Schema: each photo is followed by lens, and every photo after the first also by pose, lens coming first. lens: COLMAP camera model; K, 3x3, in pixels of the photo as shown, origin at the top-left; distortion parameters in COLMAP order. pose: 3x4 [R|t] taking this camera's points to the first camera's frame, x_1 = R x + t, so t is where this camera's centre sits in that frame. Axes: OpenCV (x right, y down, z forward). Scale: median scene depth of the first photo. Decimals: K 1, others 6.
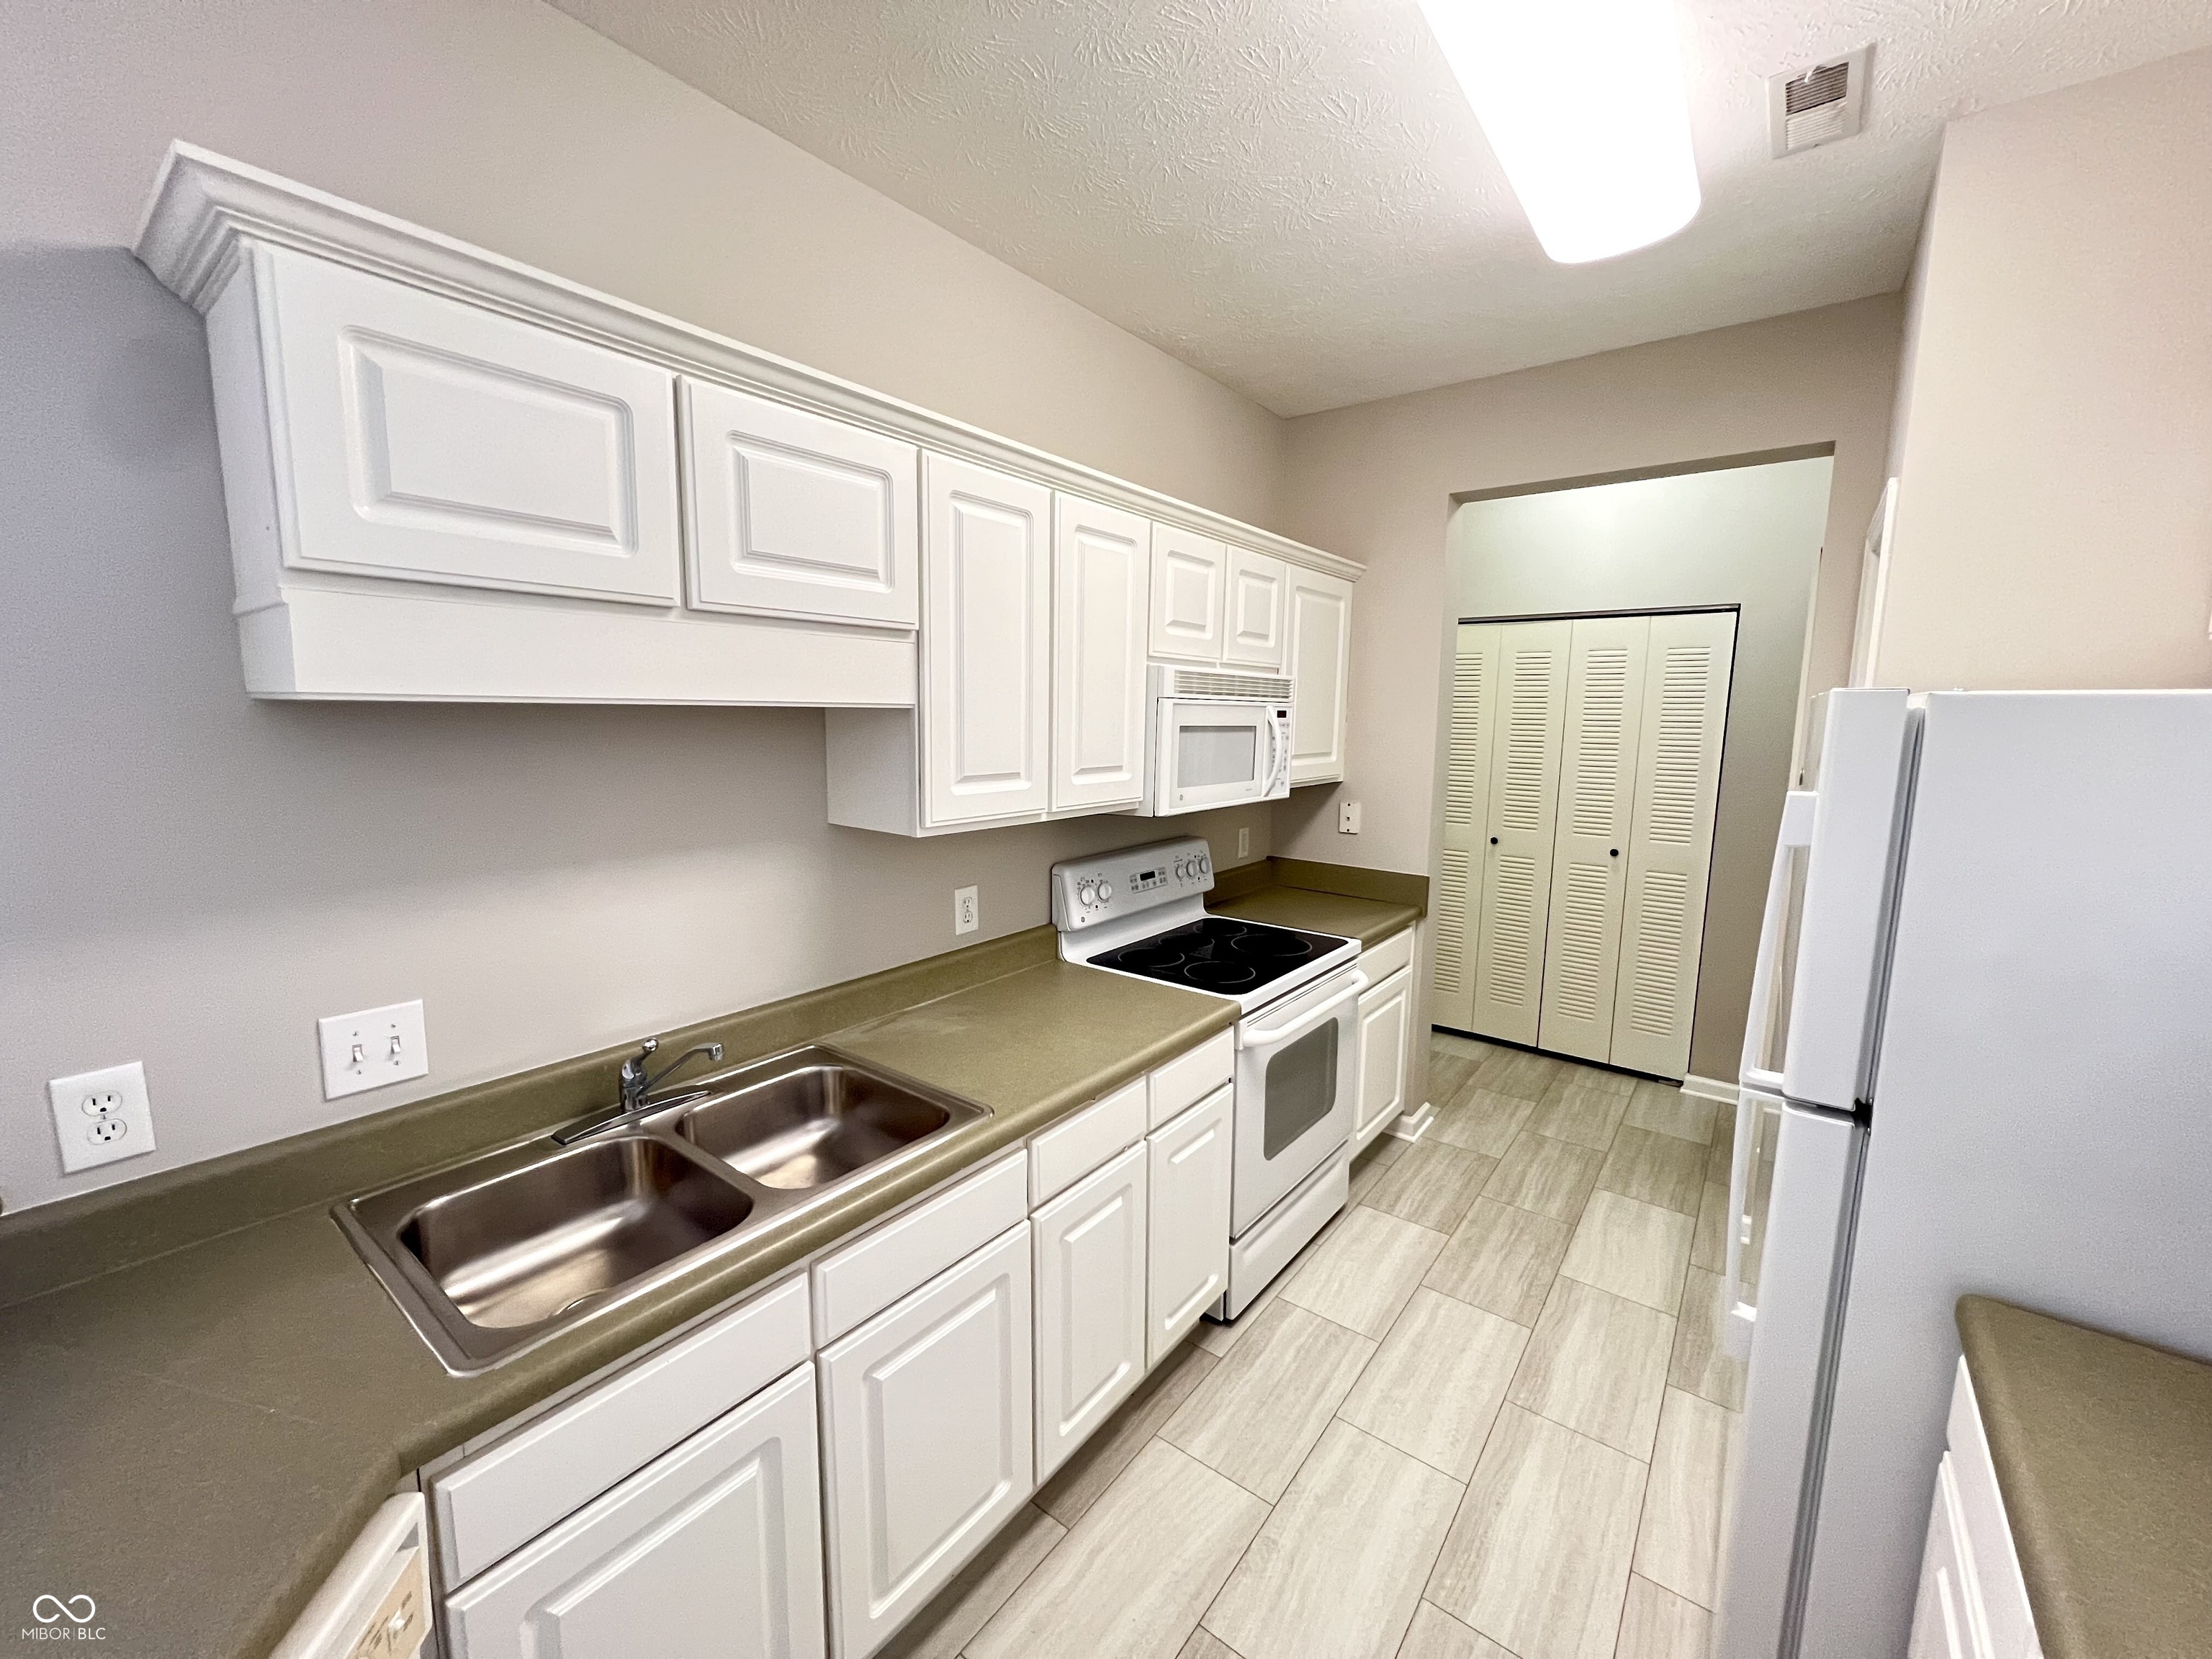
lens RADIAL K [[883.5, 0, 1100.8], [0, 883.5, 829.6], [0, 0, 1]] dist [-0.001690, 0.000545]
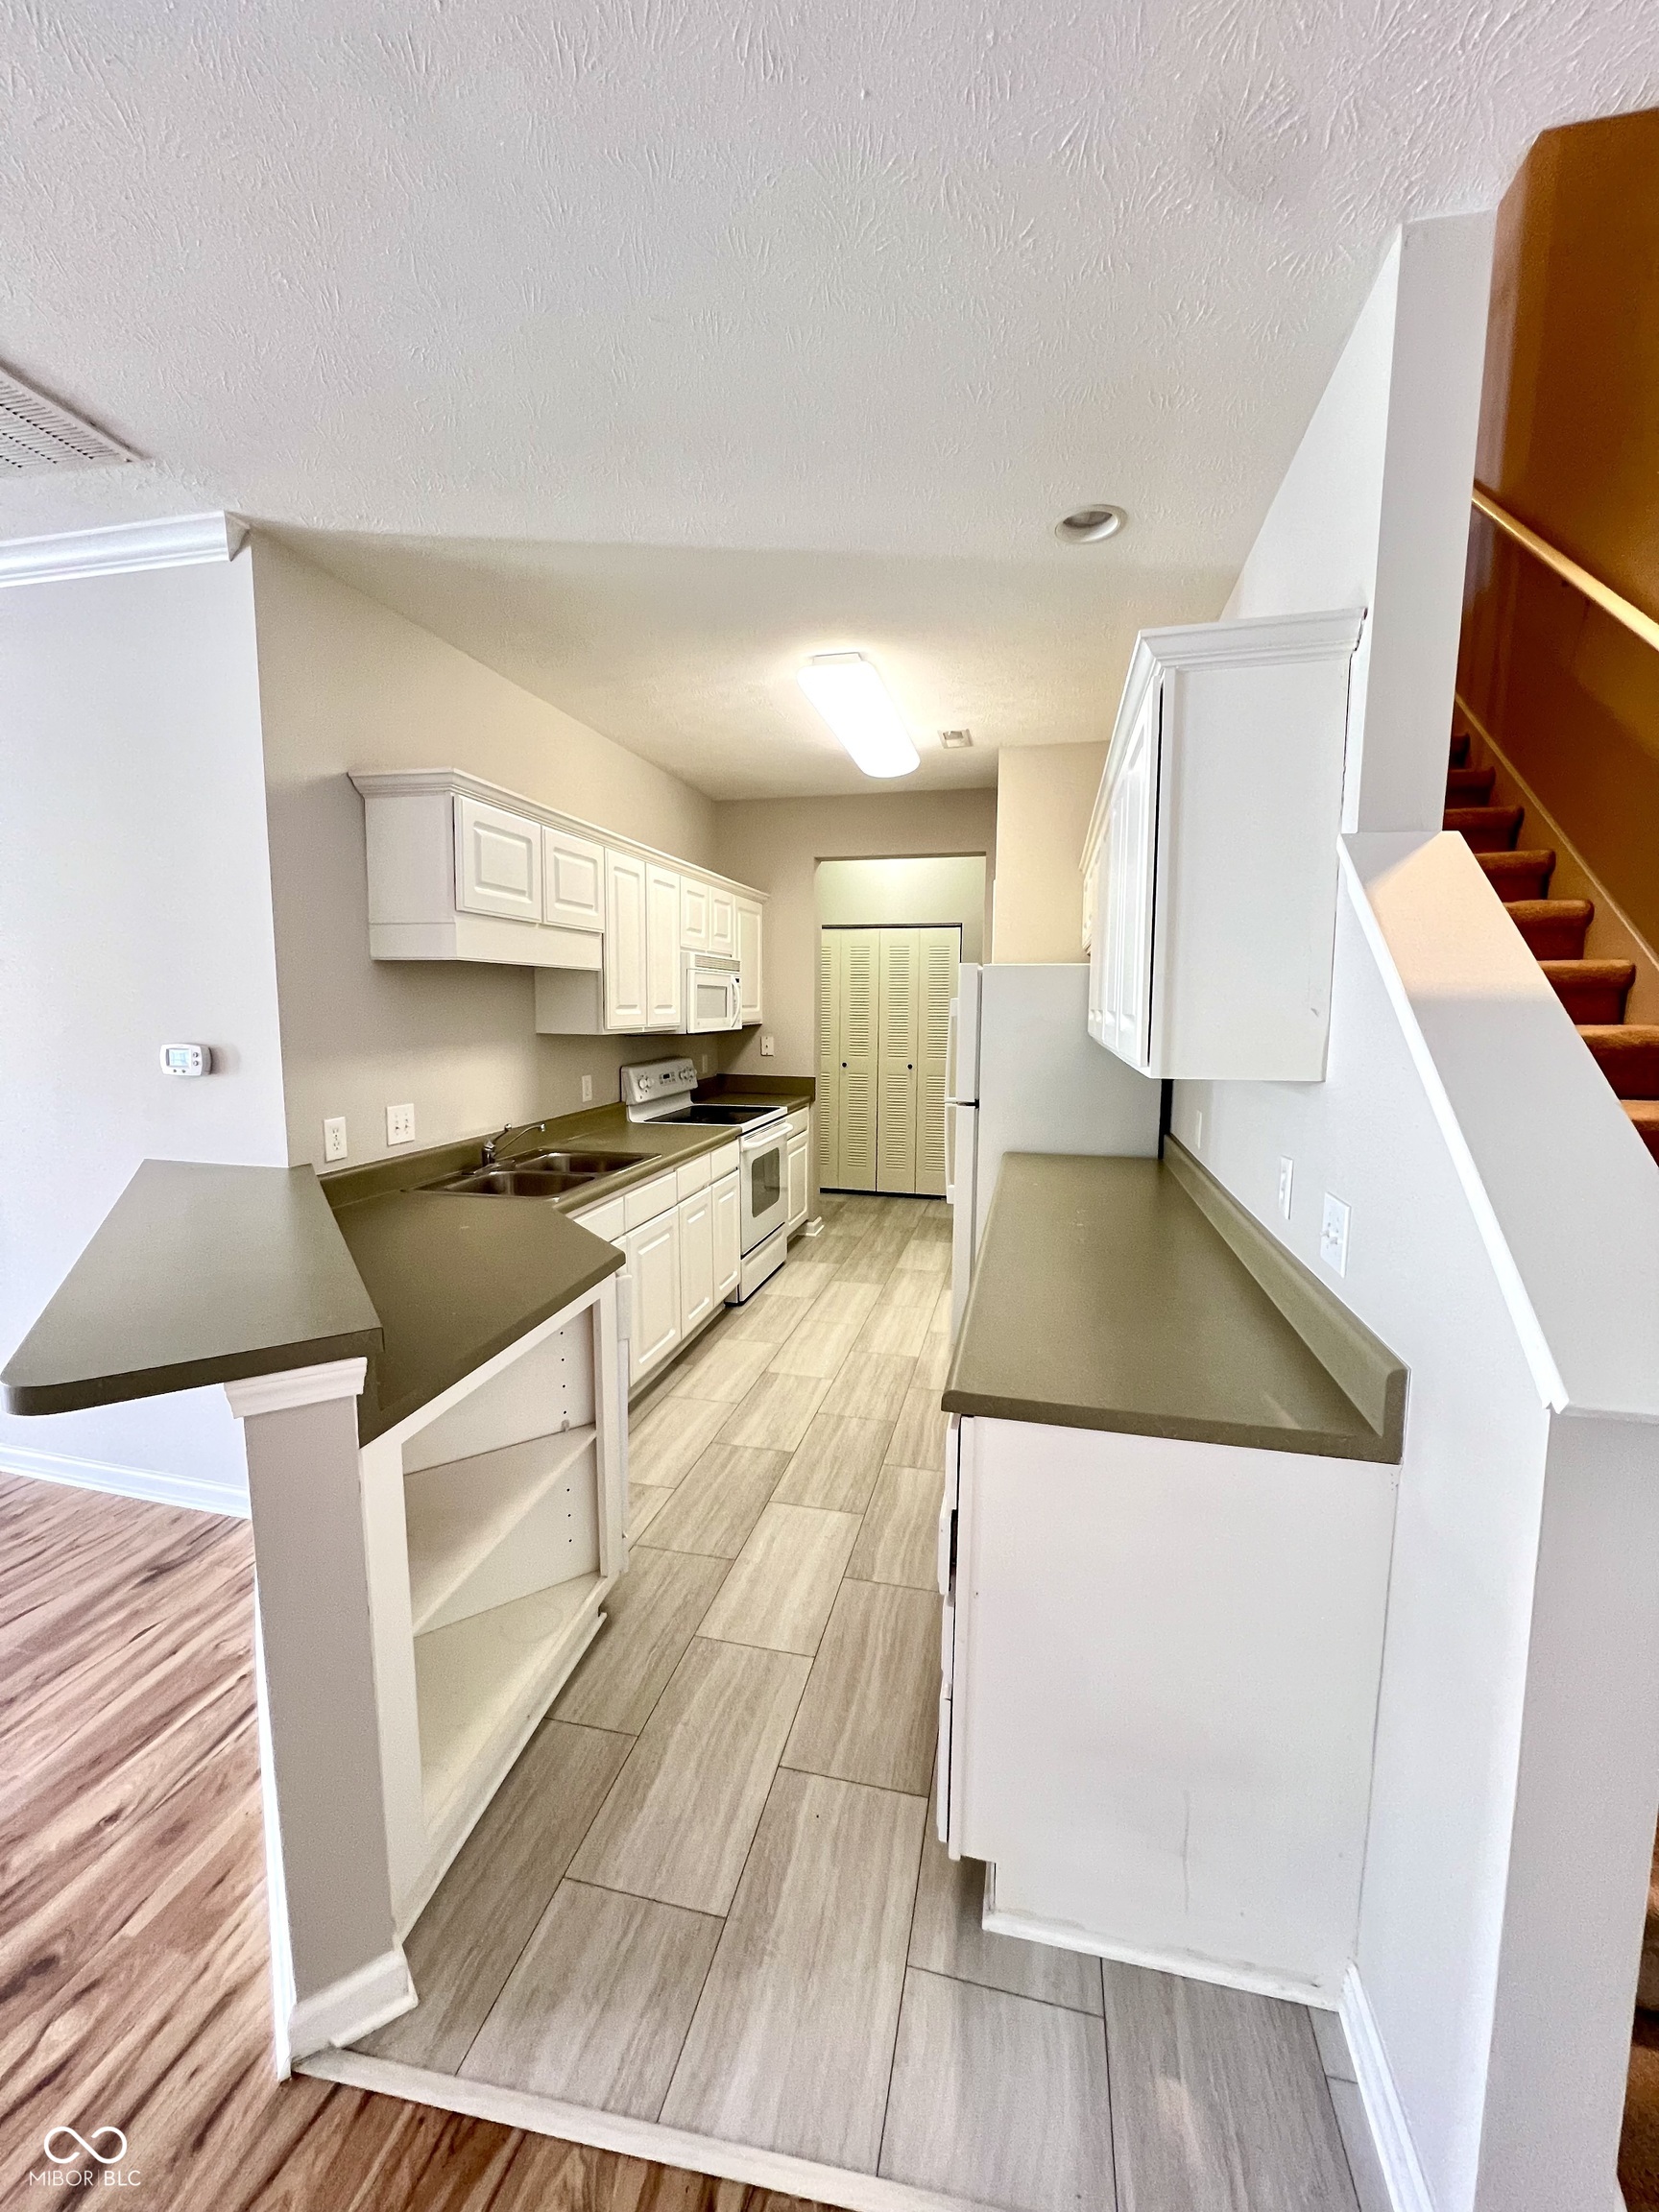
lens RADIAL K [[883.5, 0, 829.1], [0, 883.5, 1101.4], [0, 0, 1]] dist [-0.001690, 0.000545]
pose [[0.909651, -0.052402, 0.412054, -0.440501], [0.059325, 0.998231, -0.004018, 0.153252], [-0.411114, 0.028100, 0.911151, -0.806234]]
